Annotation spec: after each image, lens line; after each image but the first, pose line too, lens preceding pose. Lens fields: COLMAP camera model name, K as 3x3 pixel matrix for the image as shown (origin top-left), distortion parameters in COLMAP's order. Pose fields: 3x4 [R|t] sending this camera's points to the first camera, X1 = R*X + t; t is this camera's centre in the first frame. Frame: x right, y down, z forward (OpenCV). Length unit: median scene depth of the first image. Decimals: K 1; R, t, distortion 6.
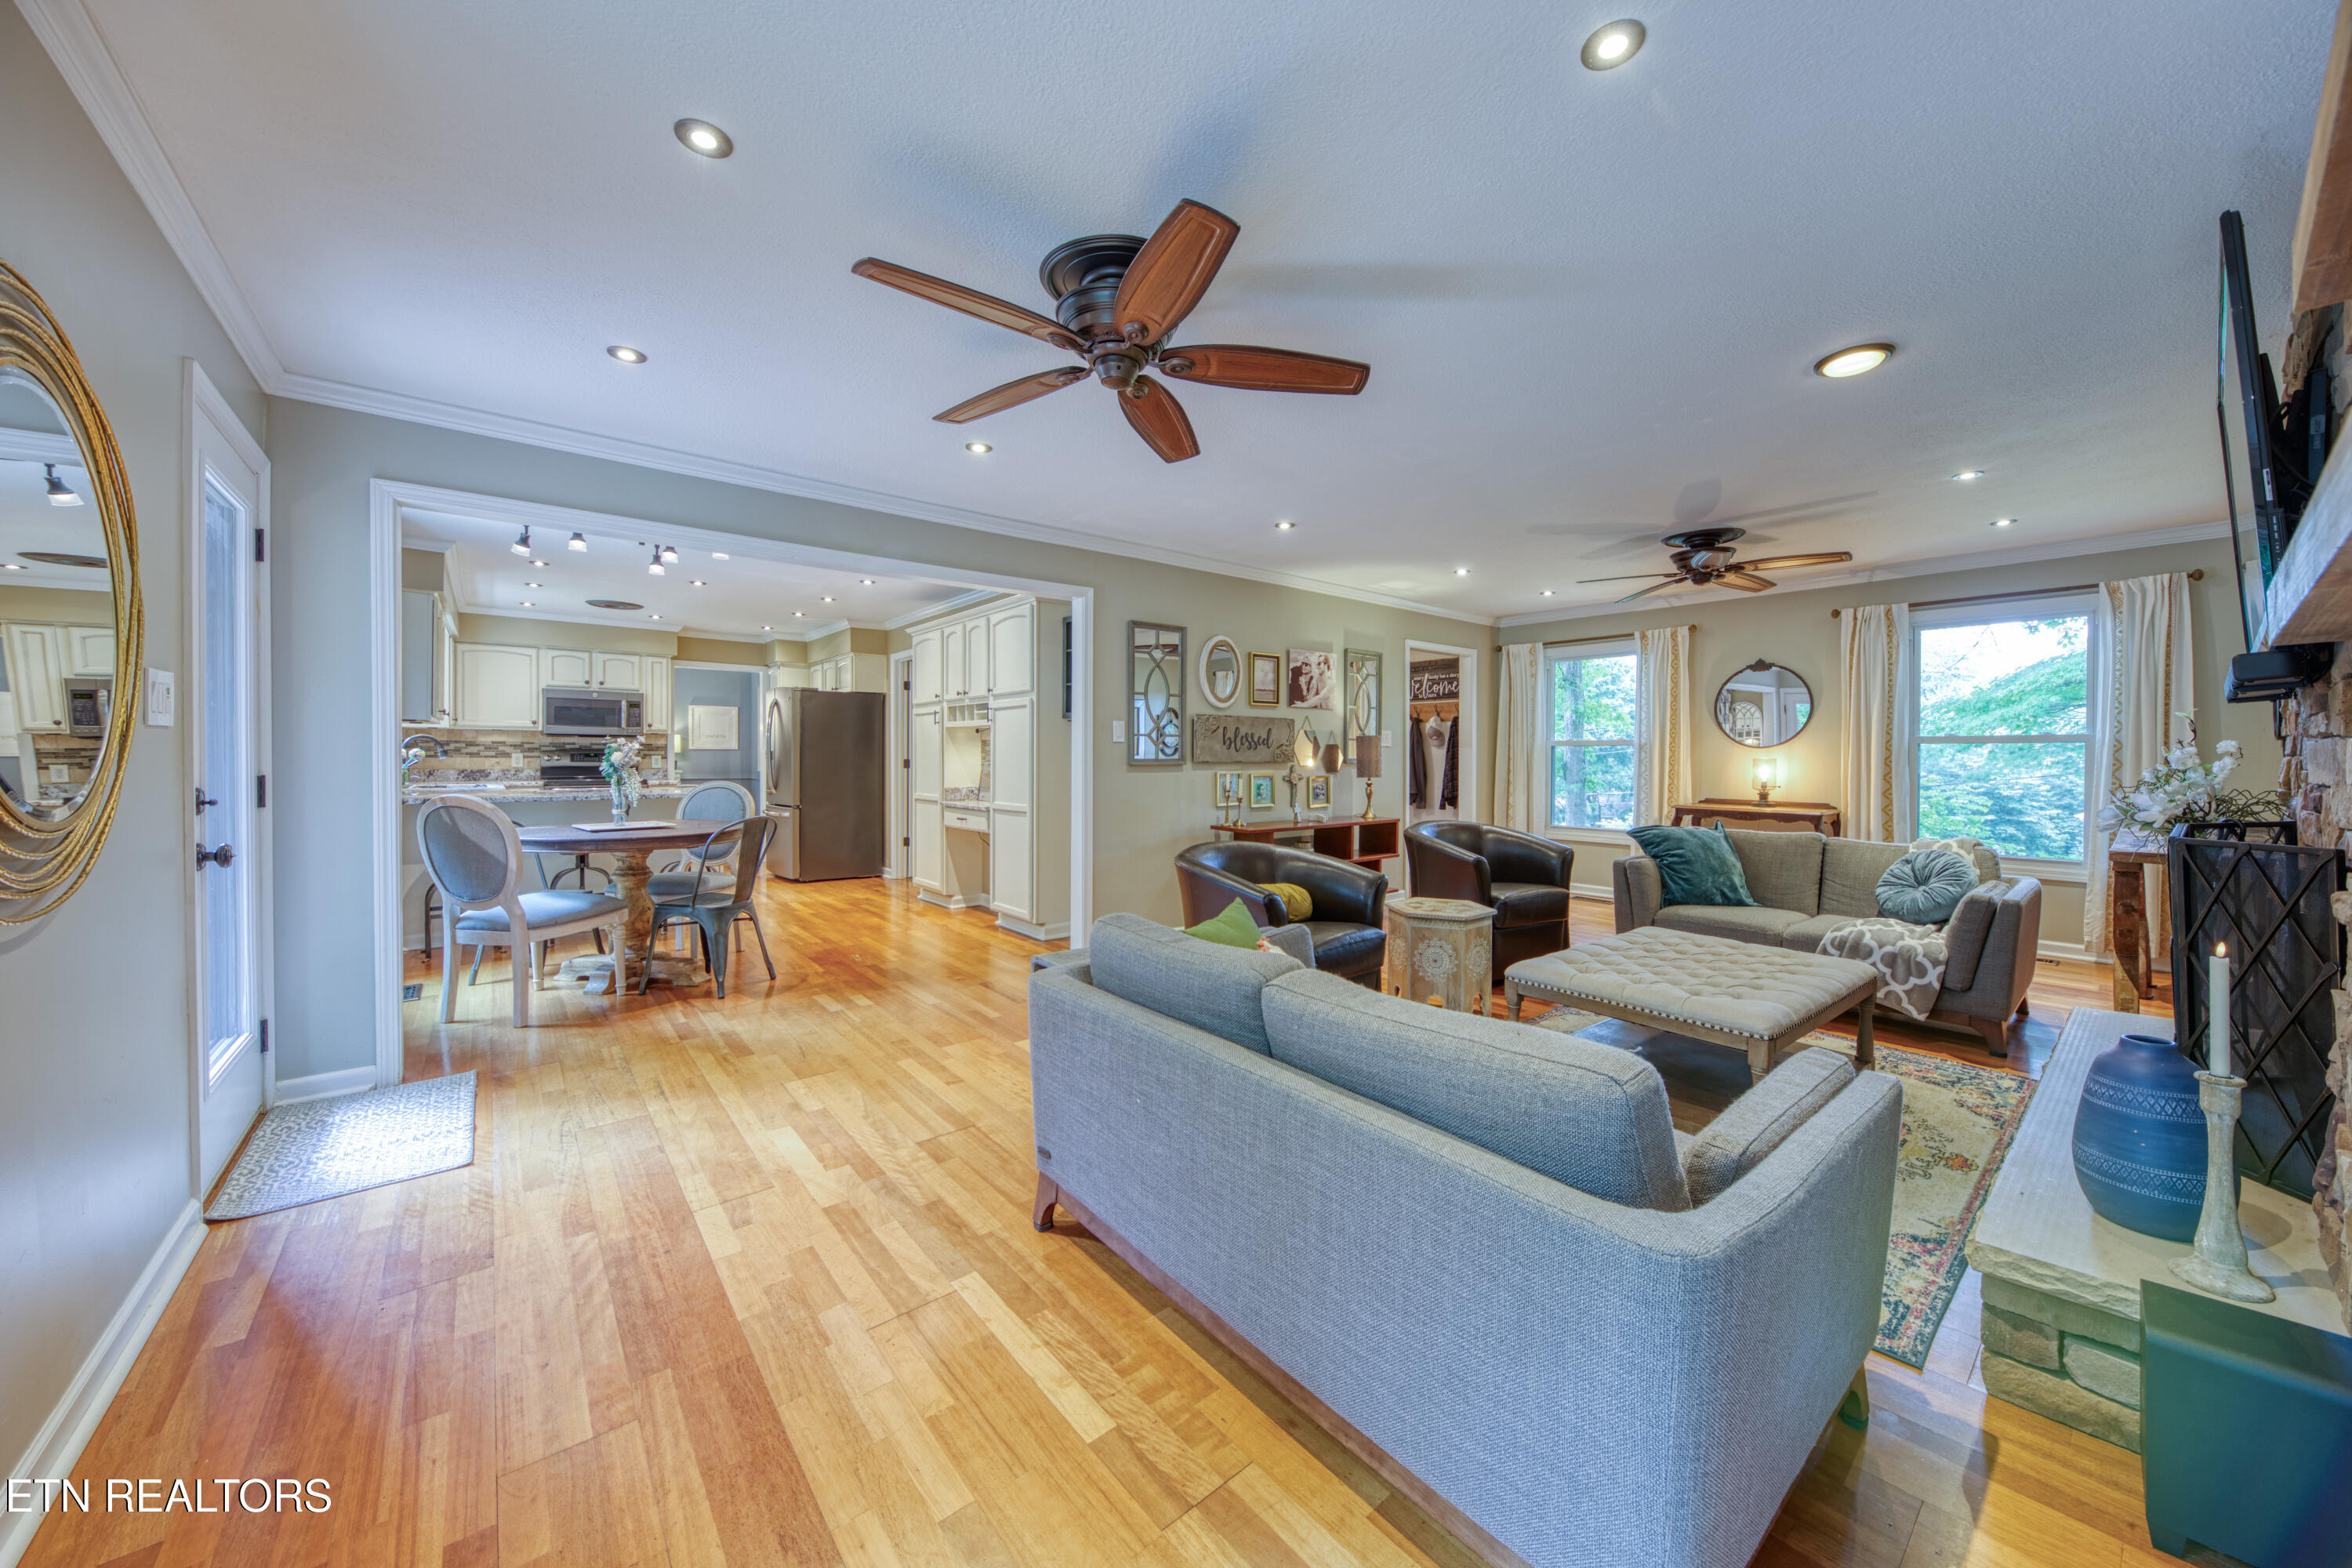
lens RADIAL K [[830.3, 0, 1182.9], [0, 830.3, 769.1], [0, 0, 1]] dist [0.013952, -0.000045]
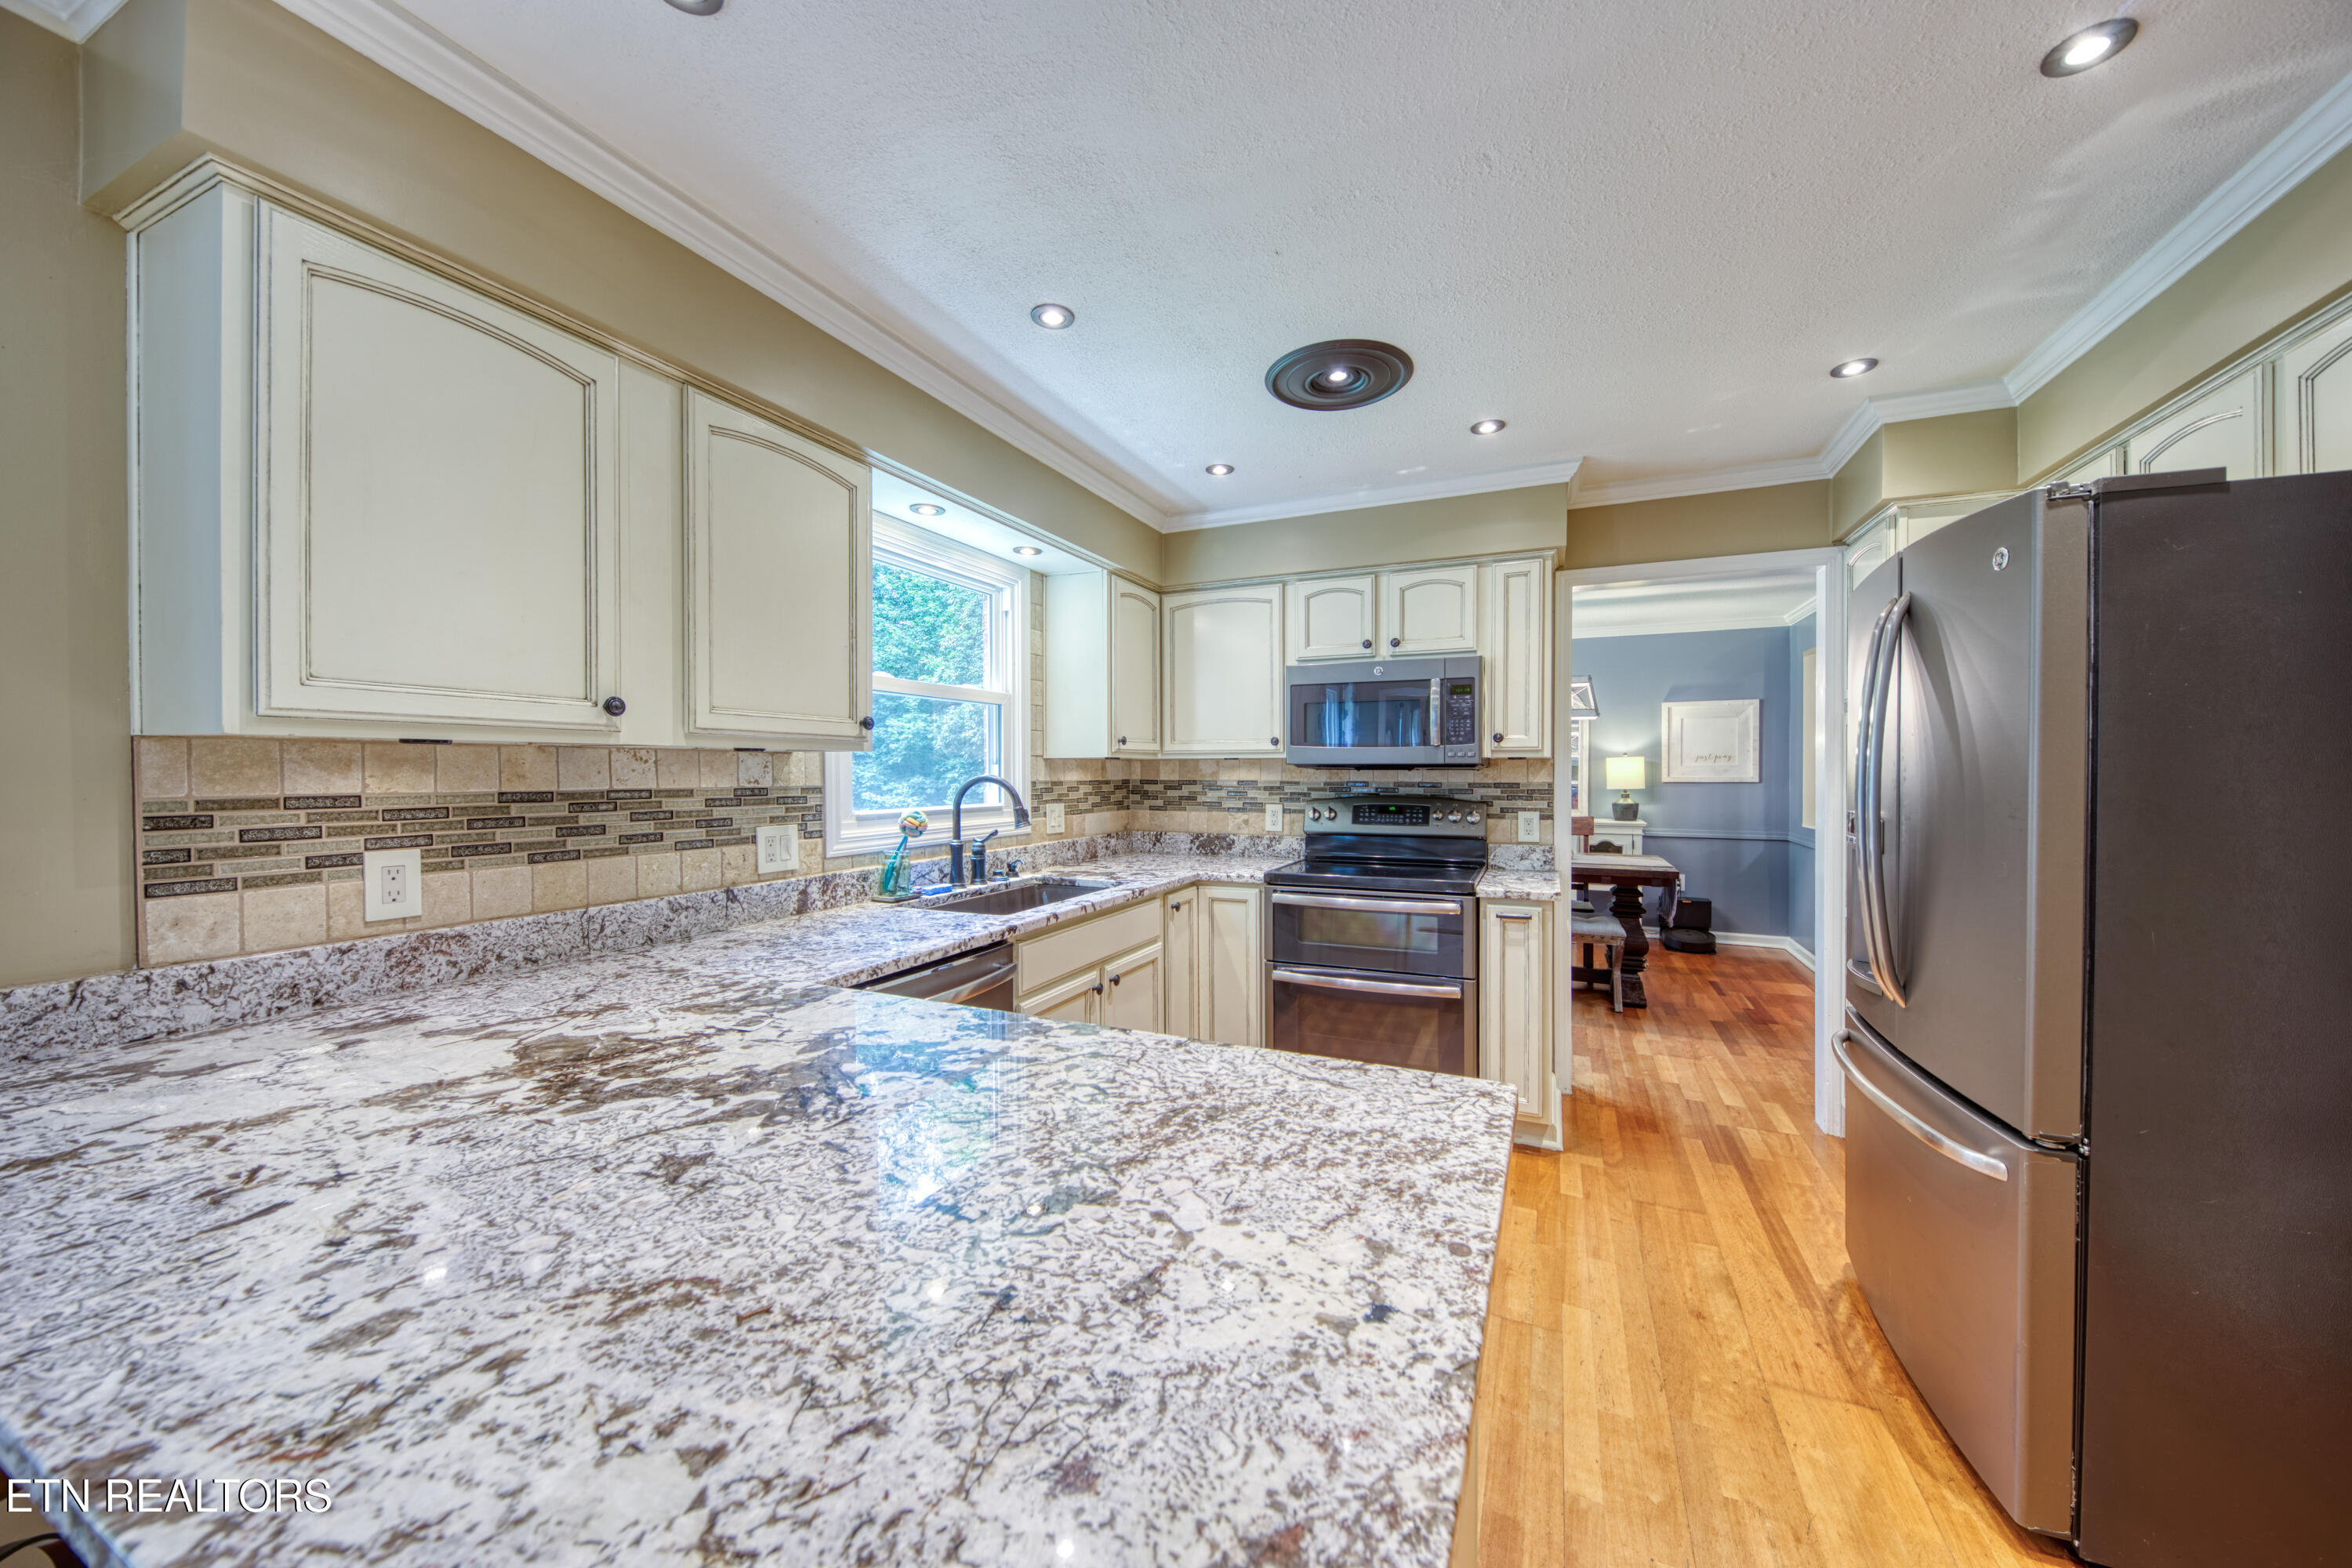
lens RADIAL K [[820.2, 0, 1167.1], [0, 820.2, 772.6], [0, 0, 1]] dist [0.013199, -0.005938]
pose [[0.433760, -0.007722, -0.900995, -0.391846], [-0.010416, 0.999853, -0.013584, -0.031568], [0.900968, 0.015277, 0.433616, 0.756593]]
